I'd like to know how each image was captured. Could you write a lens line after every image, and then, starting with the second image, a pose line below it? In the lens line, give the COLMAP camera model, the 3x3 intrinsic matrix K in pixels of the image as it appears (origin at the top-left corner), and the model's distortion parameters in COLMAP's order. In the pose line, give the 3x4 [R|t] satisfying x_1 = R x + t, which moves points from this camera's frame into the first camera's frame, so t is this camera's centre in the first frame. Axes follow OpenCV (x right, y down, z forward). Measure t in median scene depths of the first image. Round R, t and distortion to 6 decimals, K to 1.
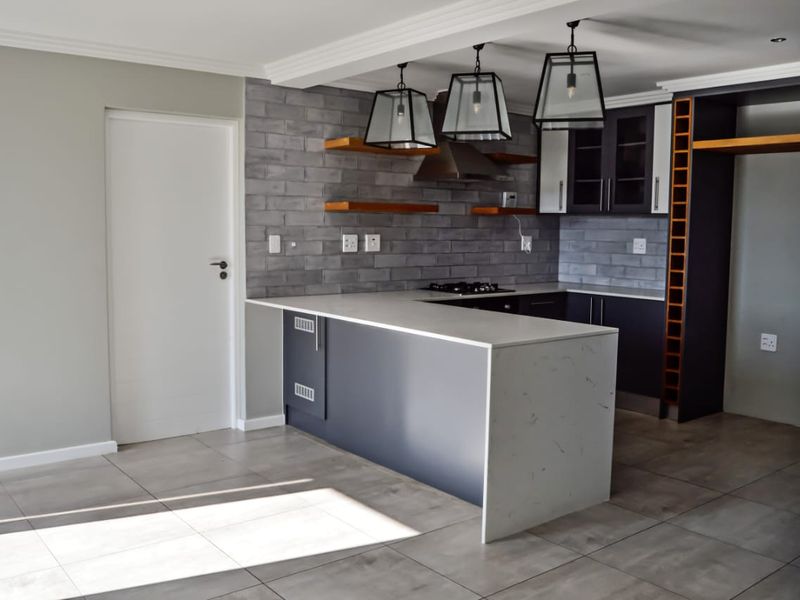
lens RADIAL K [[787.7, 0, 400.0], [0, 787.7, 300.0], [0, 0, 1]] dist [-0.094000, 0.023689]
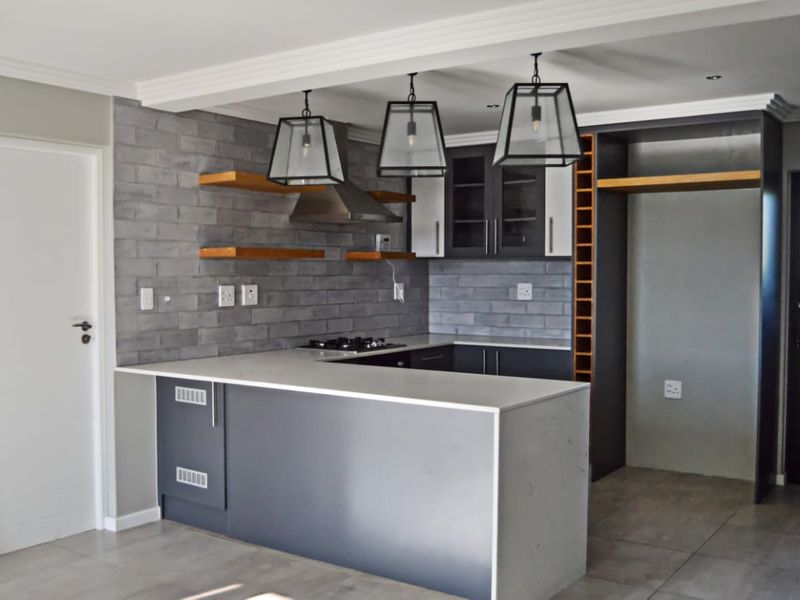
lens RADIAL K [[893.0, 0, 384.9], [0, 893.0, 297.7], [0, 0, 1]] dist [-0.098636, 0.032083]
pose [[0.963183, -0.021668, 0.267972, -0.159702], [0.038831, 0.997508, -0.058914, -0.007697], [-0.266027, 0.067151, 0.961624, 0.040459]]
